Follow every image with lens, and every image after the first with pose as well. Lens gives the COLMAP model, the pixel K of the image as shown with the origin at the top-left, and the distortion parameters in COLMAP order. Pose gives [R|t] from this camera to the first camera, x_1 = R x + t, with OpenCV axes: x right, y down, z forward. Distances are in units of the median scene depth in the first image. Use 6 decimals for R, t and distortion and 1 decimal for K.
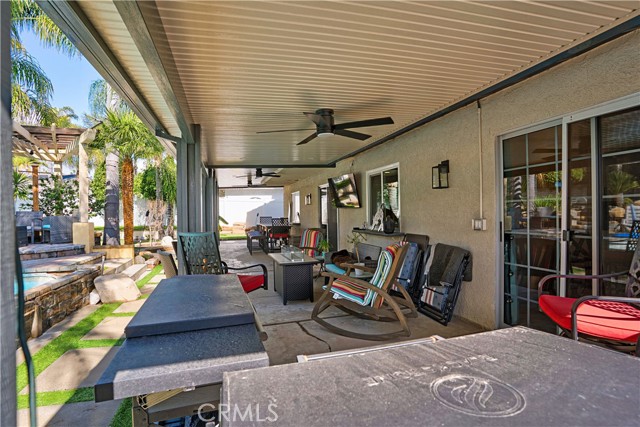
lens RADIAL K [[330.3, 0, 320.0], [0, 330.3, 213.5], [0, 0, 1]] dist [-0.015018, 0.000435]
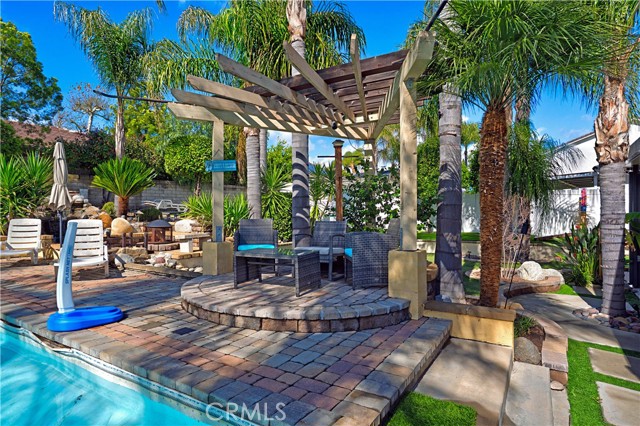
lens RADIAL K [[365.6, 0, 320.0], [0, 365.6, 213.0], [0, 0, 1]] dist [0.000528, 0.000250]
pose [[0.672313, 0.009918, -0.740200, -0.342827], [-0.002923, 0.999938, 0.010744, -0.024819], [0.740261, -0.005060, 0.672301, 0.455294]]
